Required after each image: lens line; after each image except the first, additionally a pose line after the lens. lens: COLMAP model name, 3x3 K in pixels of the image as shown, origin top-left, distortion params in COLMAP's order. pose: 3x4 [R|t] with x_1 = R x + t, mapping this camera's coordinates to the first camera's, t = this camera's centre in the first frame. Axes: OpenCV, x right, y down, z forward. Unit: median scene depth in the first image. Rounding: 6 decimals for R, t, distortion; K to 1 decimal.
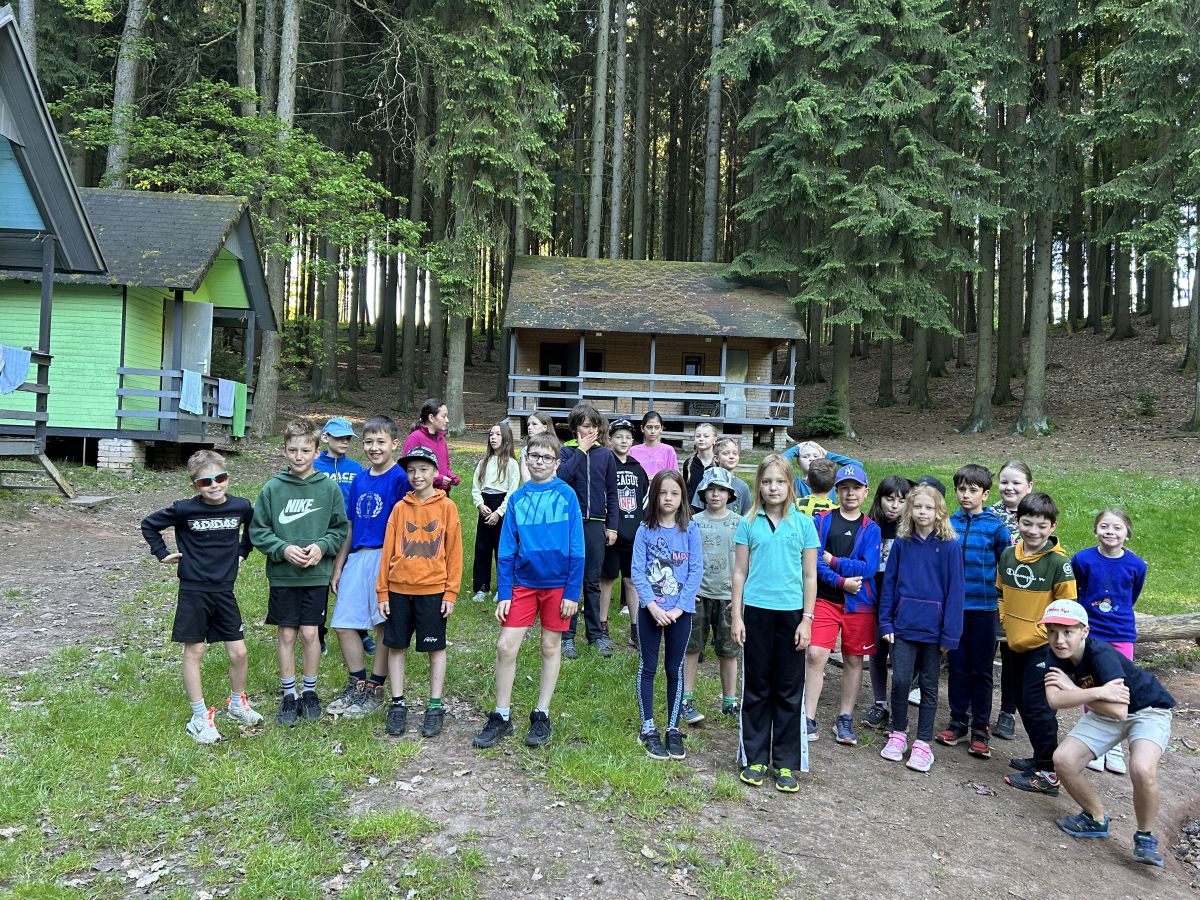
lens RADIAL K [[909.8, 0, 612.8], [0, 909.8, 445.3], [0, 0, 1]] dist [0.060251, -0.051329]
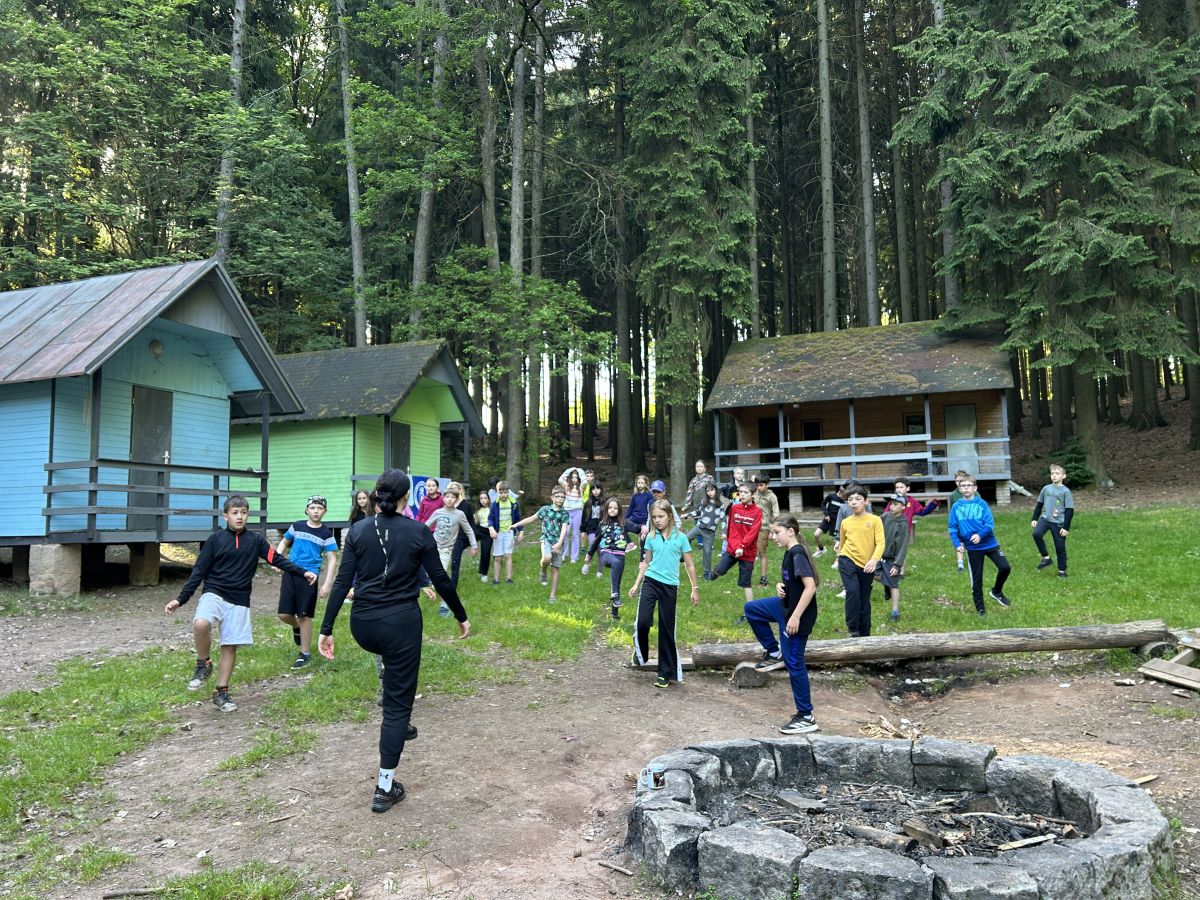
lens RADIAL K [[909.8, 0, 601.1], [0, 909.8, 443.4], [0, 0, 1]] dist [0.060251, -0.051329]
pose [[0.906897, -0.094007, -0.410732, 0.211511], [0.056500, 0.993122, -0.102550, 0.016753], [0.417547, 0.069796, 0.905971, -0.049578]]
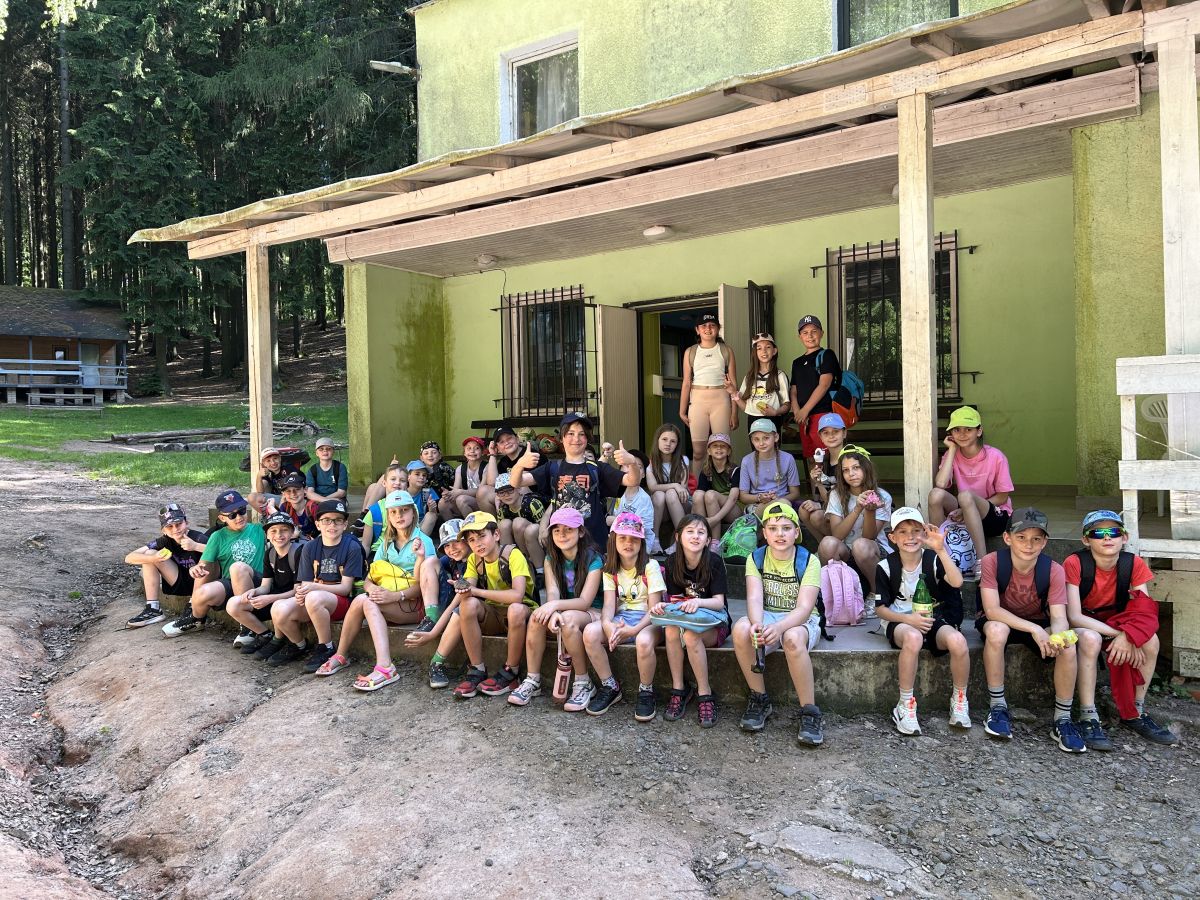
lens RADIAL K [[909.8, 0, 591.3], [0, 909.8, 451.2], [0, 0, 1]] dist [0.060251, -0.051329]
pose [[0.831600, -0.059158, 0.552215, -0.049539], [0.038269, 0.998051, 0.049288, 0.047121], [-0.554055, -0.019855, 0.832243, -1.021902]]
